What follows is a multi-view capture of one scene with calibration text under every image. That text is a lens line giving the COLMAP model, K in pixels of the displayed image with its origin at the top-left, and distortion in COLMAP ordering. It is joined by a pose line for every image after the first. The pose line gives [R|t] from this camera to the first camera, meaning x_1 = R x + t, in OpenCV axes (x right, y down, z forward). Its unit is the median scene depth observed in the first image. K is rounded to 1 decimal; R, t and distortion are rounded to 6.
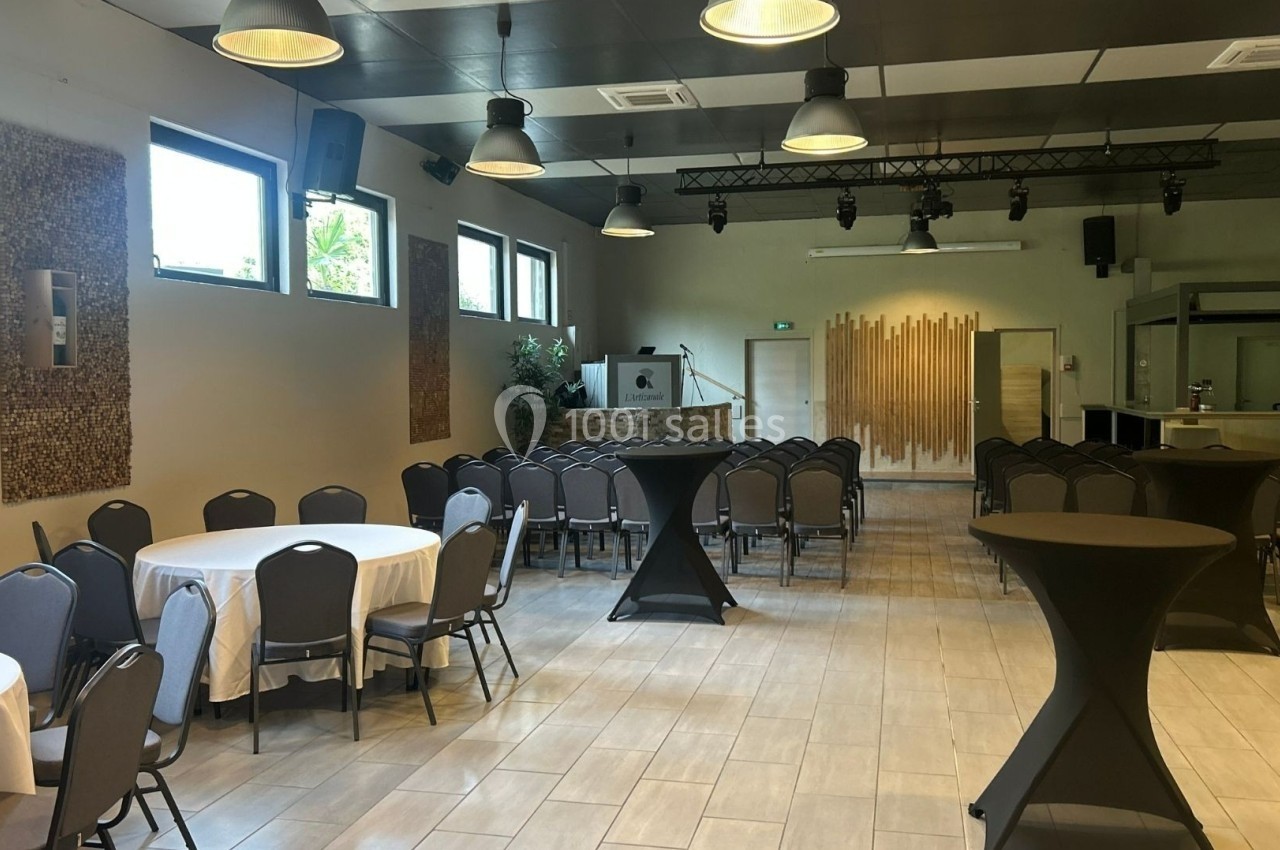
lens RADIAL K [[1069.5, 0, 638.8], [0, 1069.5, 434.5], [0, 0, 1]] dist [0.084965, -0.001624]
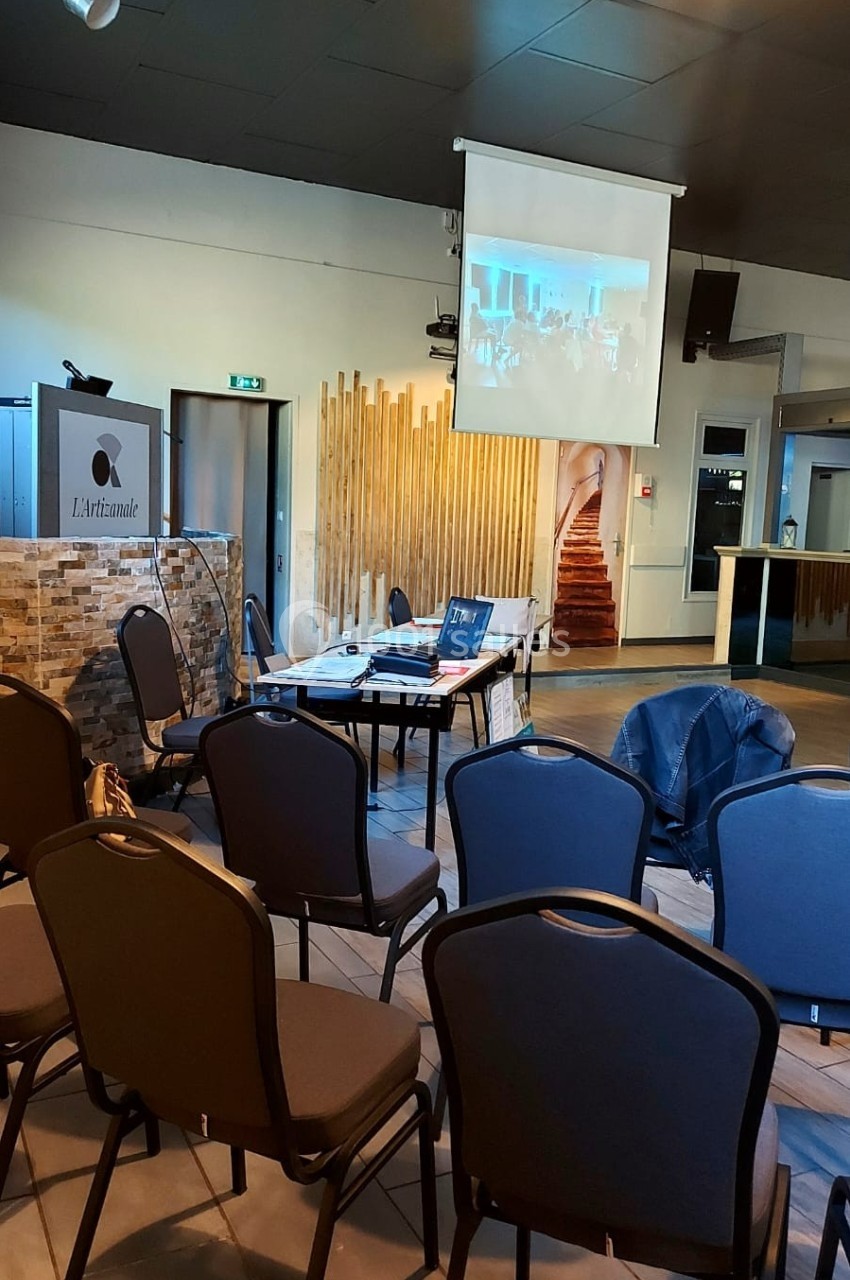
lens RADIAL K [[1069.5, 0, 428.2], [0, 1069.5, 643.5], [0, 0, 1]] dist [0.084965, -0.001624]
pose [[0.761547, -0.039828, 0.646885, -0.143121], [-0.006344, 0.997604, 0.068890, -0.012239], [-0.648078, -0.056567, 0.759470, 0.549835]]
